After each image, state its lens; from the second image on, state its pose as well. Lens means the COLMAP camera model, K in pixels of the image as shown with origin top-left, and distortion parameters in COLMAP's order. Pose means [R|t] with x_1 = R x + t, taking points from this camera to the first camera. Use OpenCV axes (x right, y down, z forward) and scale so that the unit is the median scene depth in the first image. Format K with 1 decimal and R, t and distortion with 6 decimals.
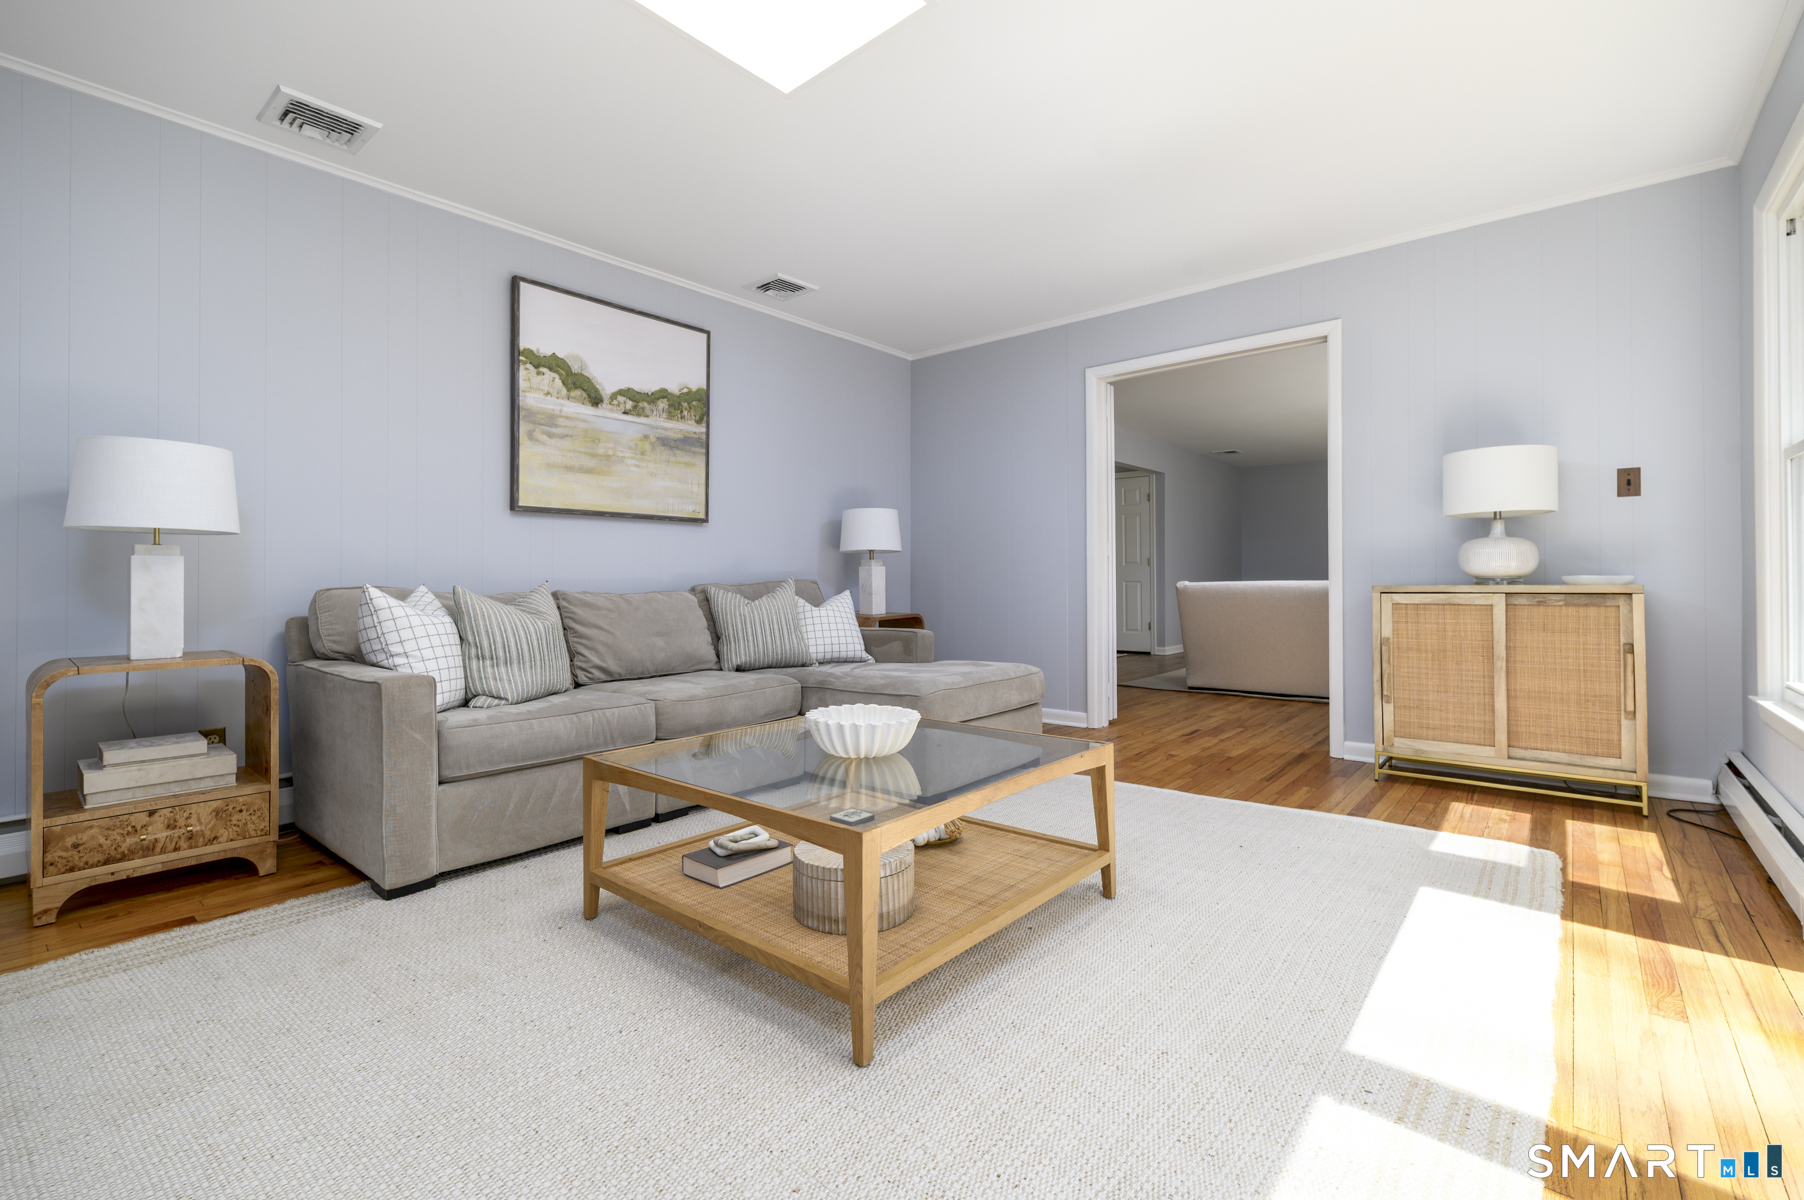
lens RADIAL K [[791.7, 0, 907.7], [0, 791.7, 590.0], [0, 0, 1]] dist [0.003096, 0.000482]
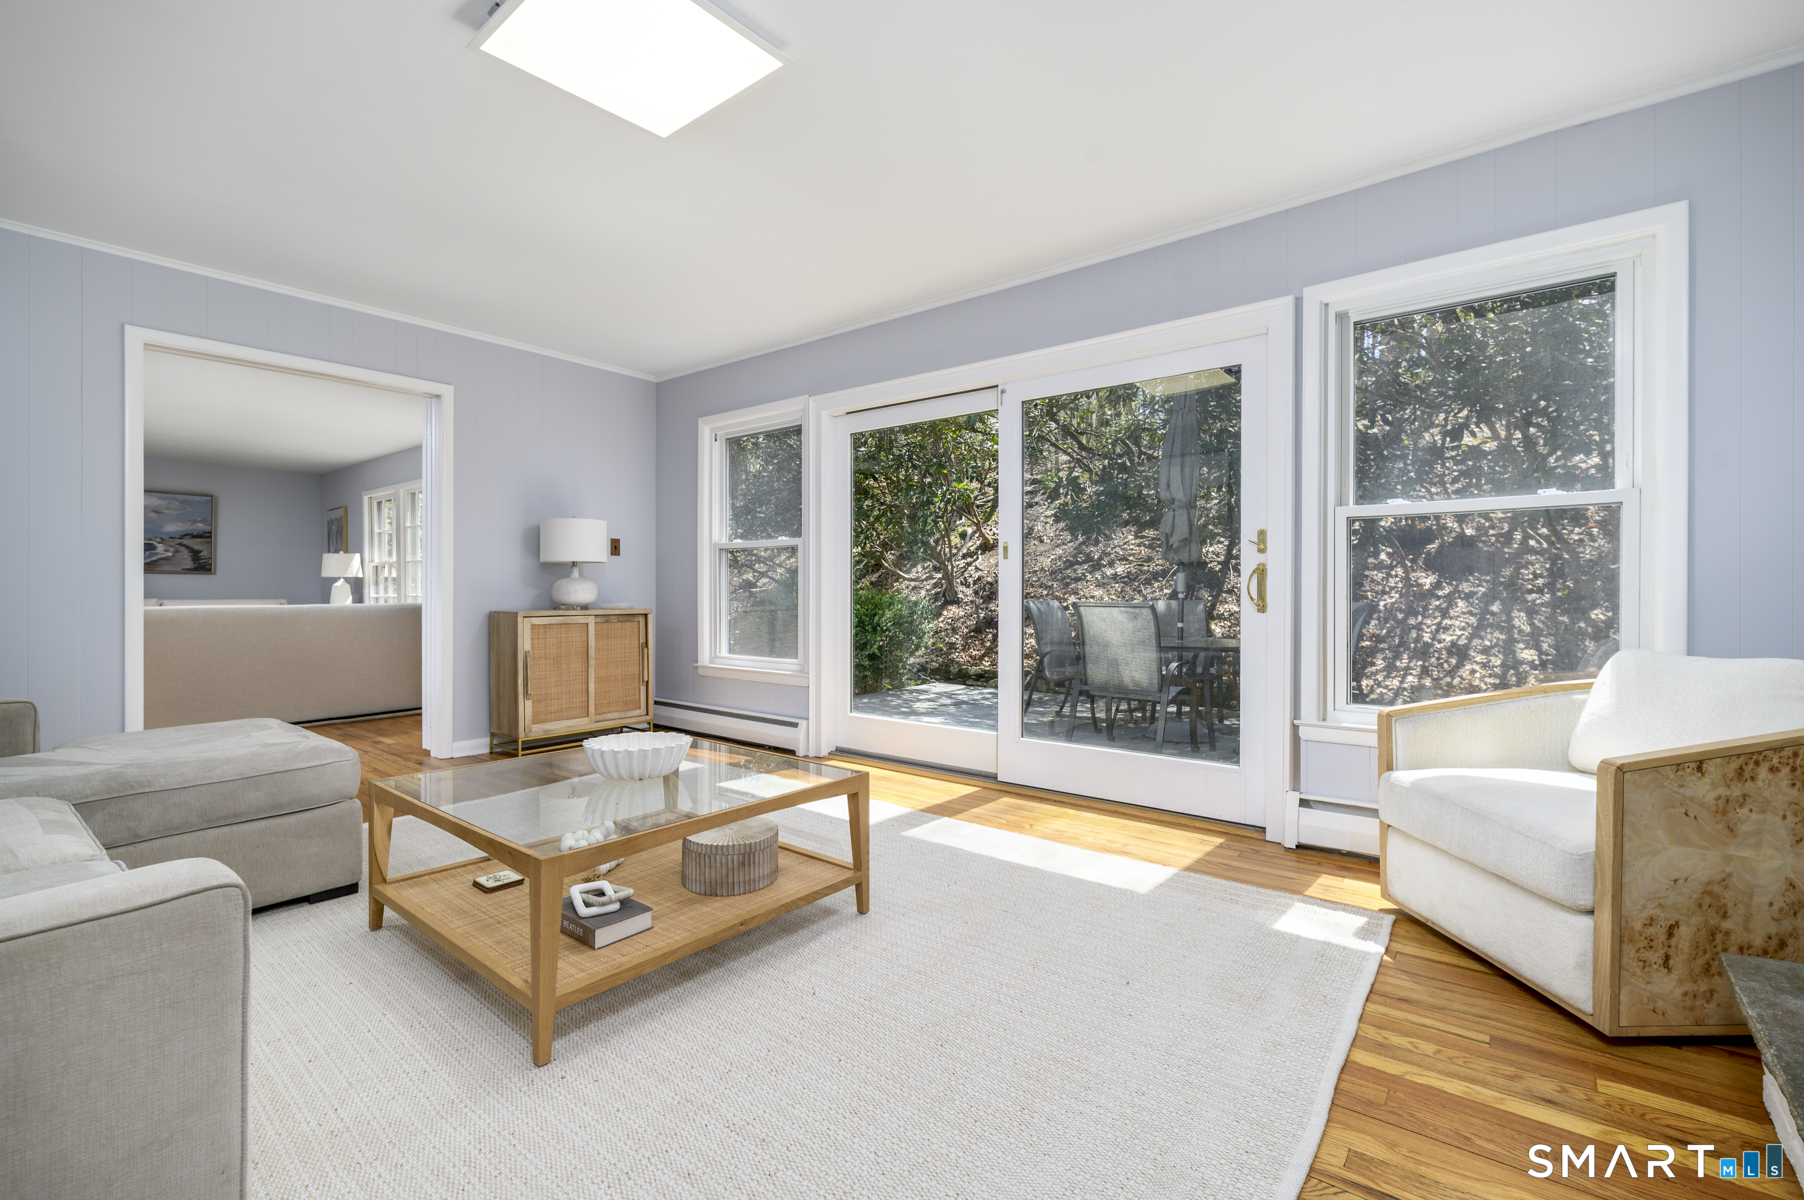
lens RADIAL K [[791.7, 0, 884.5], [0, 791.7, 593.9], [0, 0, 1]] dist [0.003096, 0.000482]
pose [[0.014535, 0.003482, 0.999888, -0.677798], [0.005656, 0.999978, -0.003565, -0.025387], [-0.999878, 0.005707, 0.014515, 0.366077]]
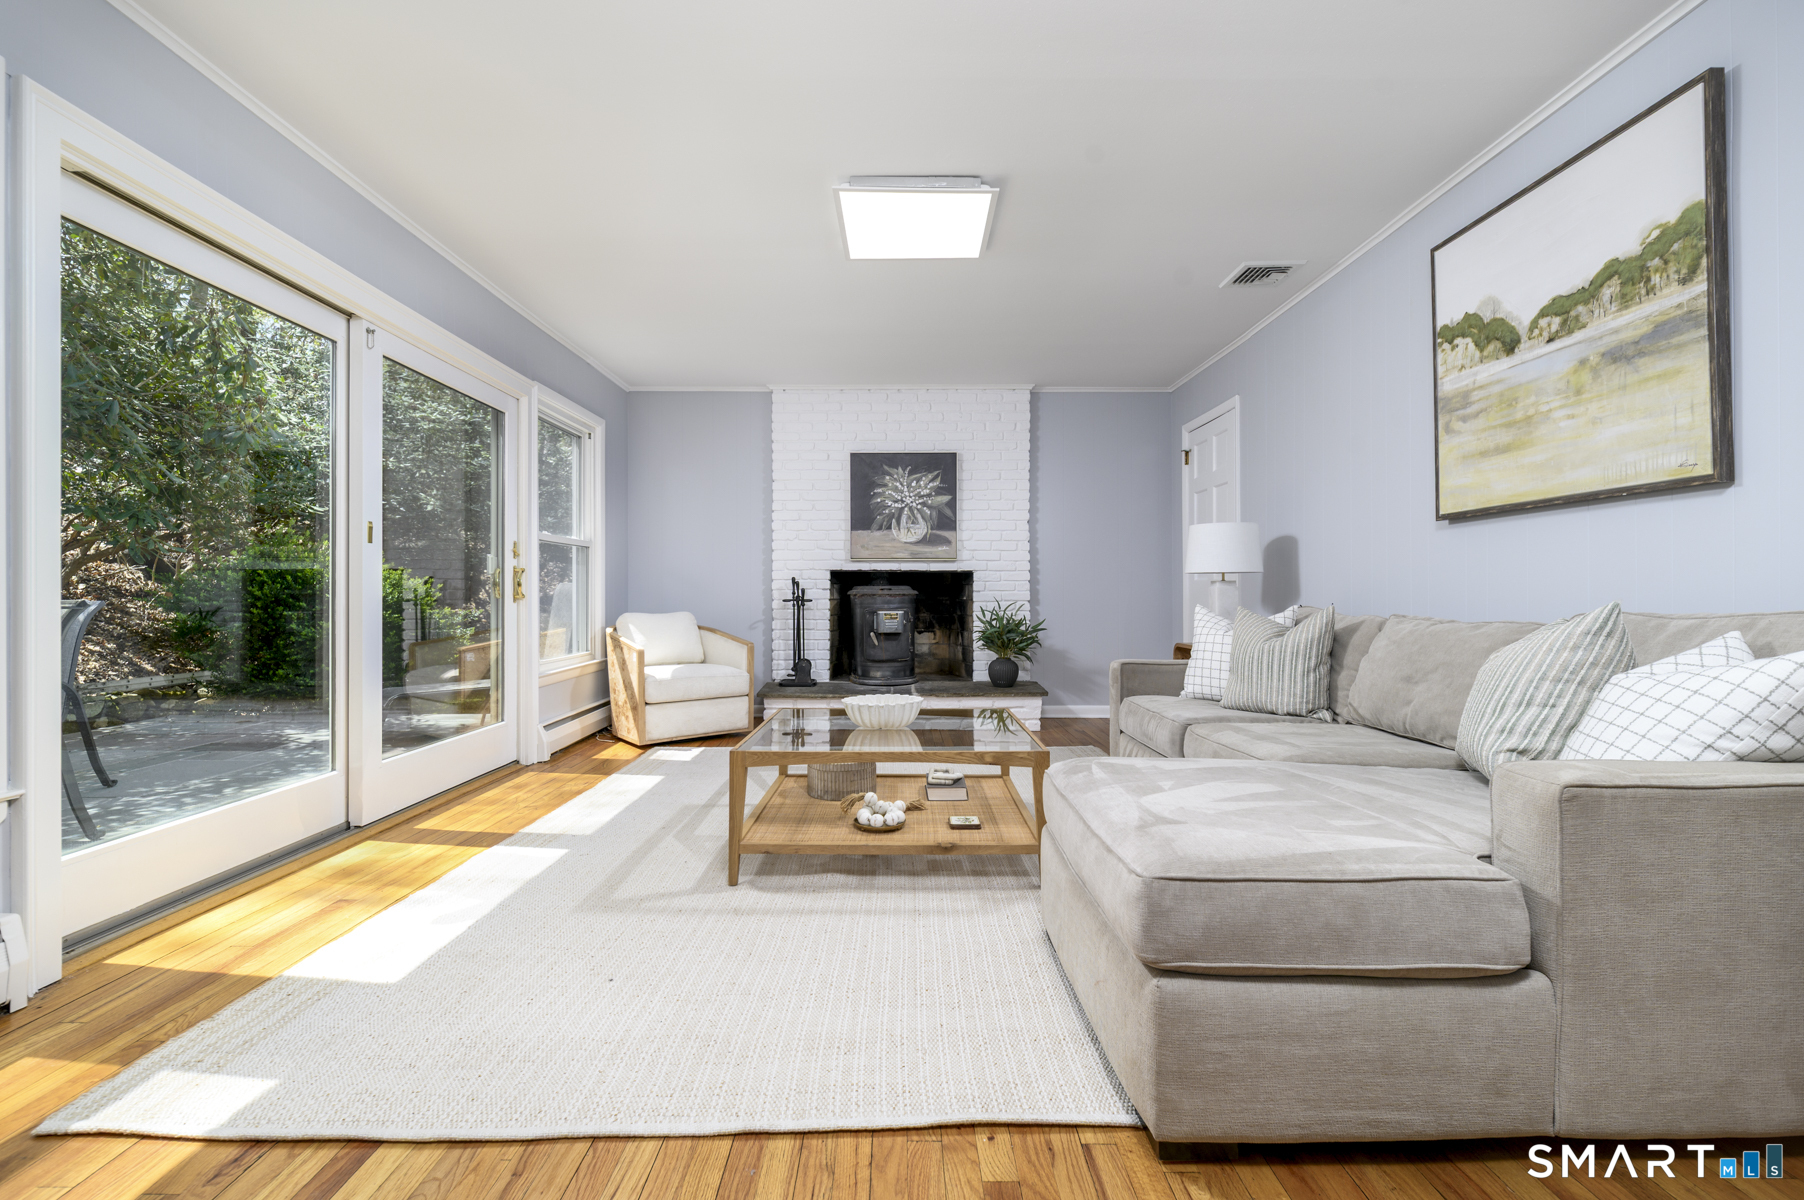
lens RADIAL K [[791.7, 0, 899.9], [0, 791.7, 592.6], [0, 0, 1]] dist [0.003096, 0.000482]
pose [[-0.764587, 0.004956, -0.644502, 0.478140], [0.001334, 0.999980, 0.006106, -0.027612], [0.644519, 0.003809, -0.764579, 1.216606]]
